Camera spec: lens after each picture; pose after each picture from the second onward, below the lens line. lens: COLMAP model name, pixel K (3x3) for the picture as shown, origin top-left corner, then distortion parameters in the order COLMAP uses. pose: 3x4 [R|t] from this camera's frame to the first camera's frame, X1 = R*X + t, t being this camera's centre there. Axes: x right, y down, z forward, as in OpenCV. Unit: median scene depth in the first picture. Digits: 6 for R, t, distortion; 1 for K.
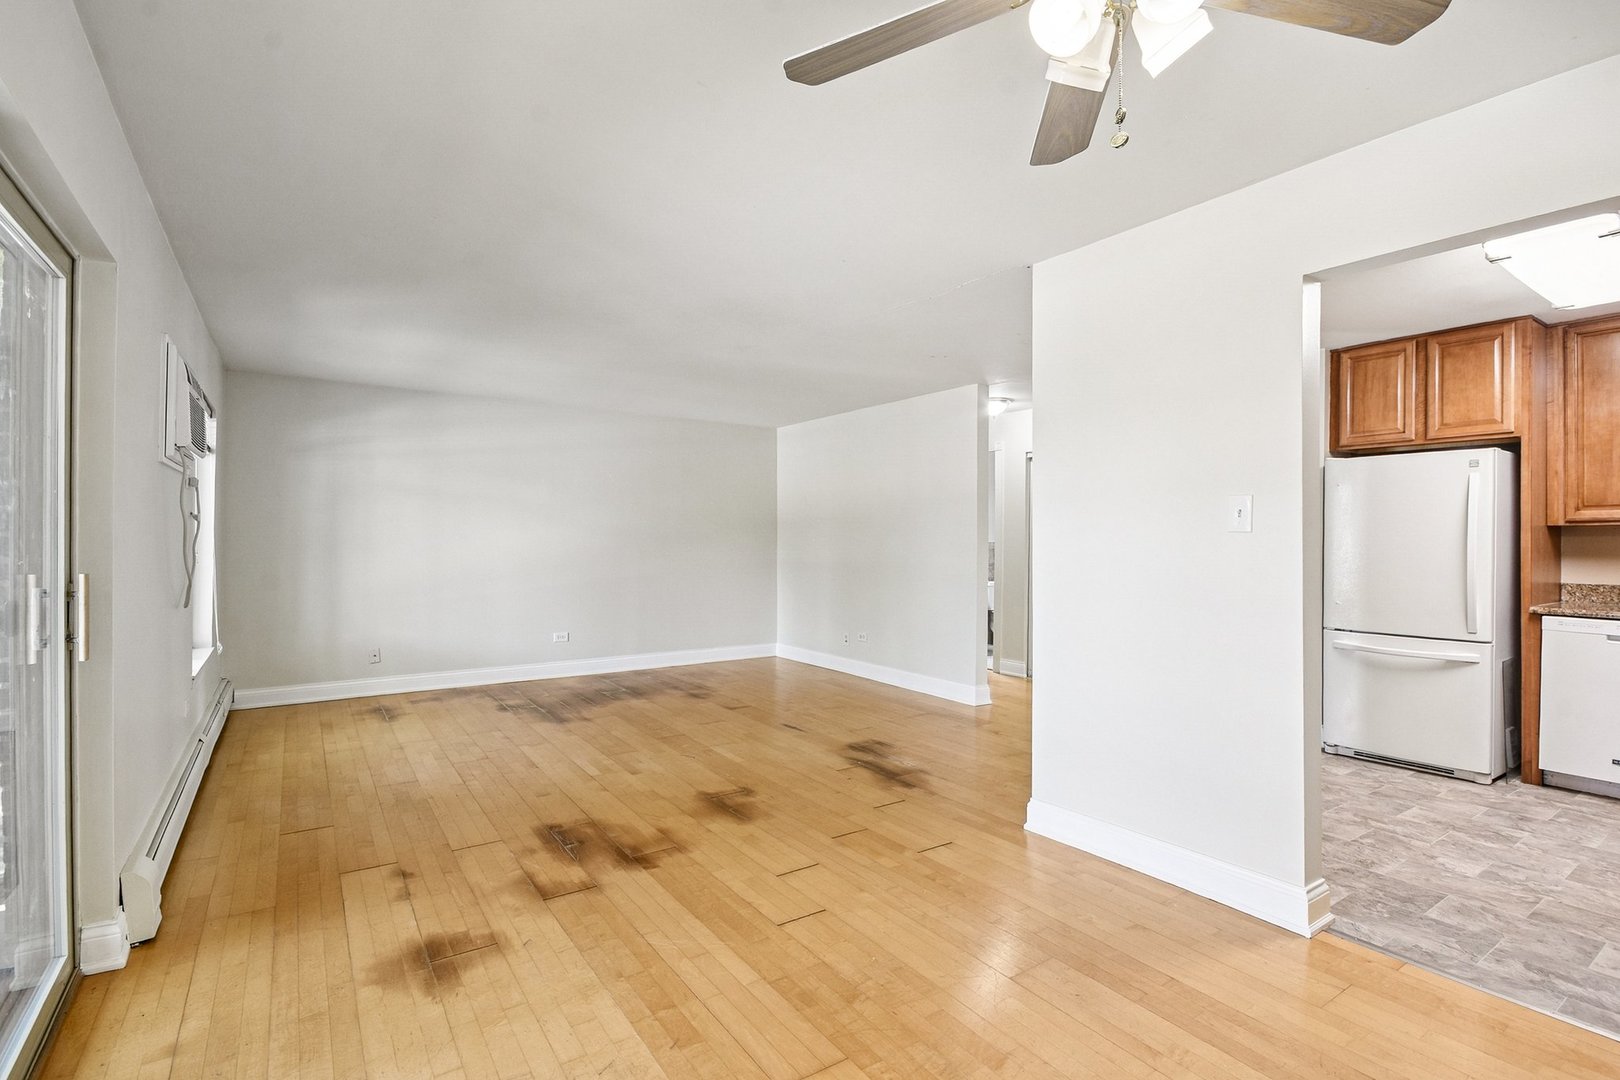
lens RADIAL K [[747.6, 0, 804.6], [0, 747.6, 541.1], [0, 0, 1]] dist [-0.017442, -0.000629]
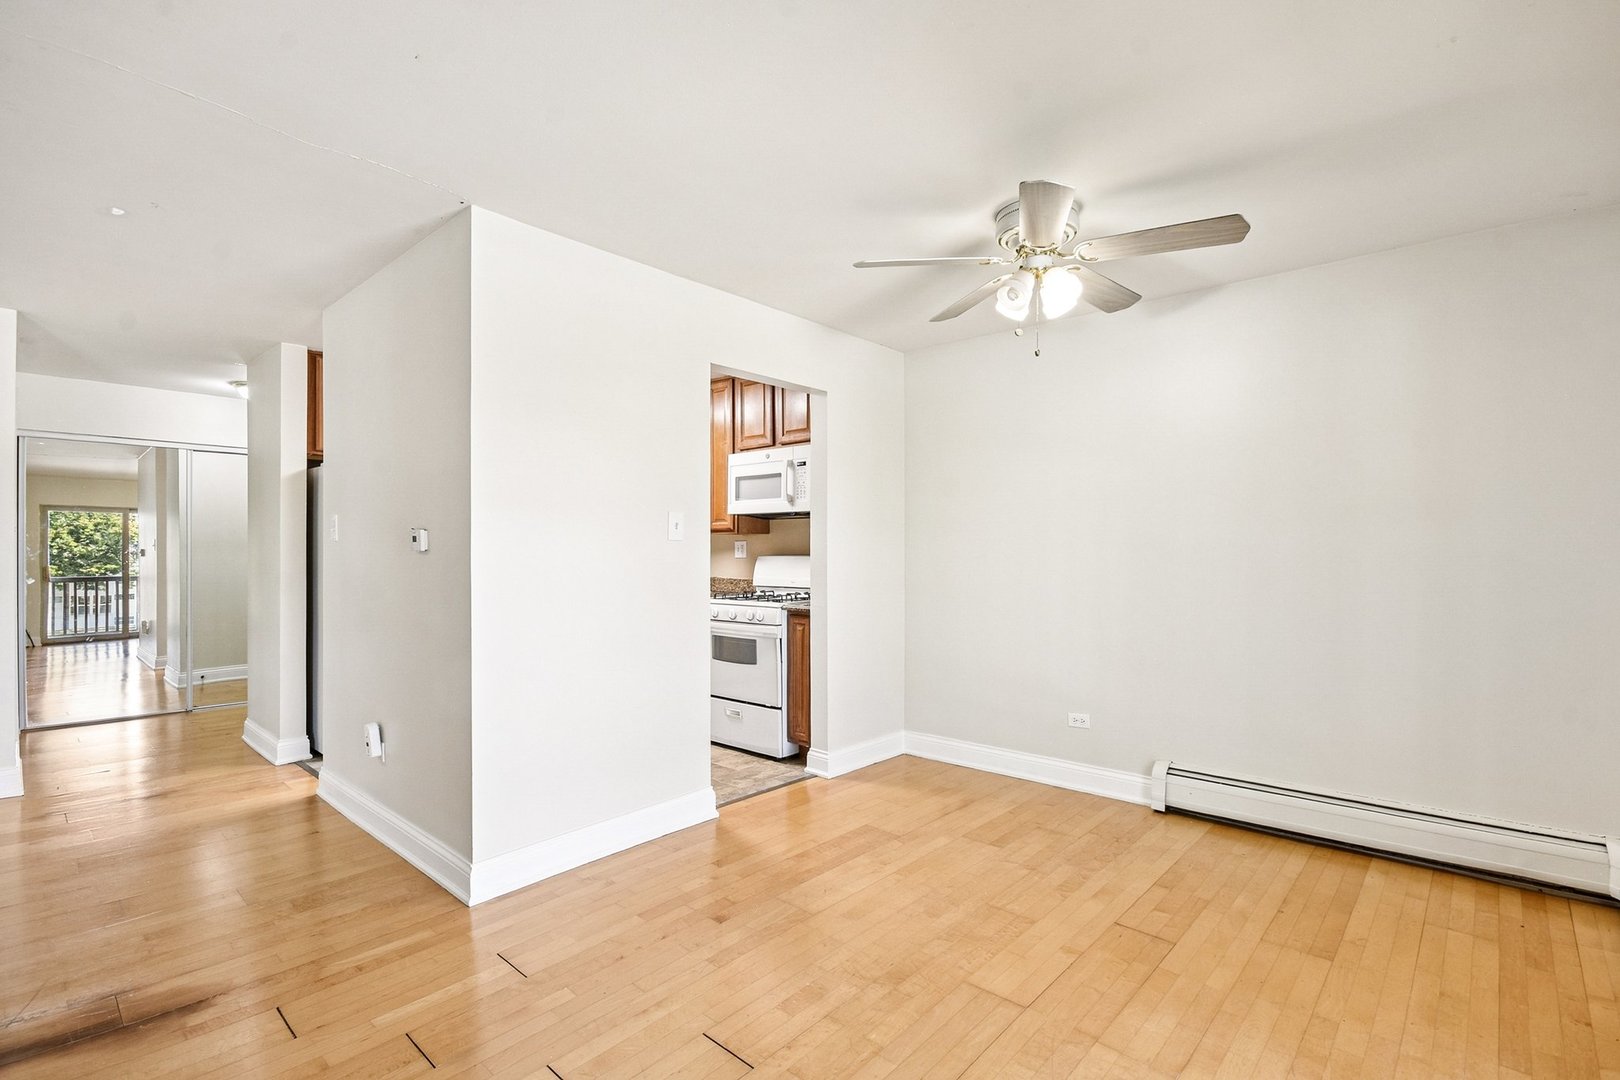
lens RADIAL K [[747.6, 0, 804.6], [0, 747.6, 541.1], [0, 0, 1]] dist [-0.017442, -0.000629]
pose [[-0.235740, 0.015200, 0.971697, -0.461089], [0.007867, 0.999875, -0.013732, 0.011932], [-0.971784, 0.004407, -0.235830, 0.695621]]
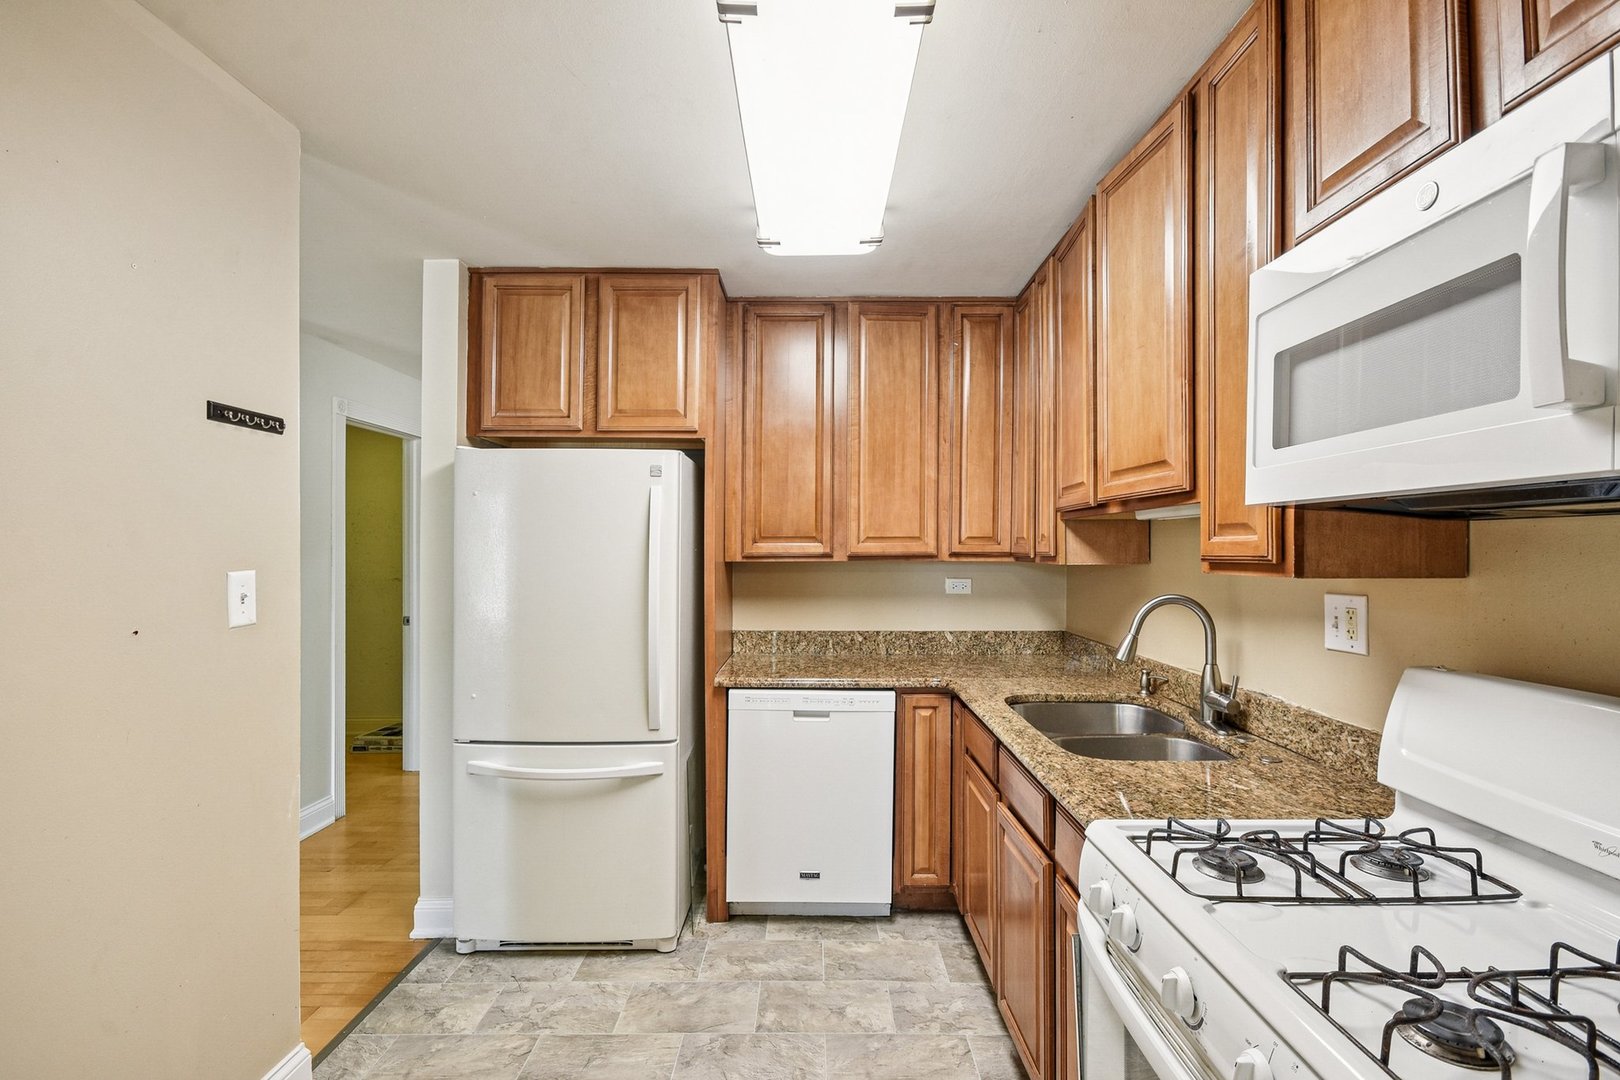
lens RADIAL K [[739.7, 0, 811.0], [0, 739.7, 550.9], [0, 0, 1]] dist [-0.015085, 0.000124]
pose [[0.555735, -0.000048, 0.831359, 0.424345], [-0.000441, 1.000000, 0.000353, -0.032644], [-0.831359, -0.000563, 0.555735, 0.502353]]
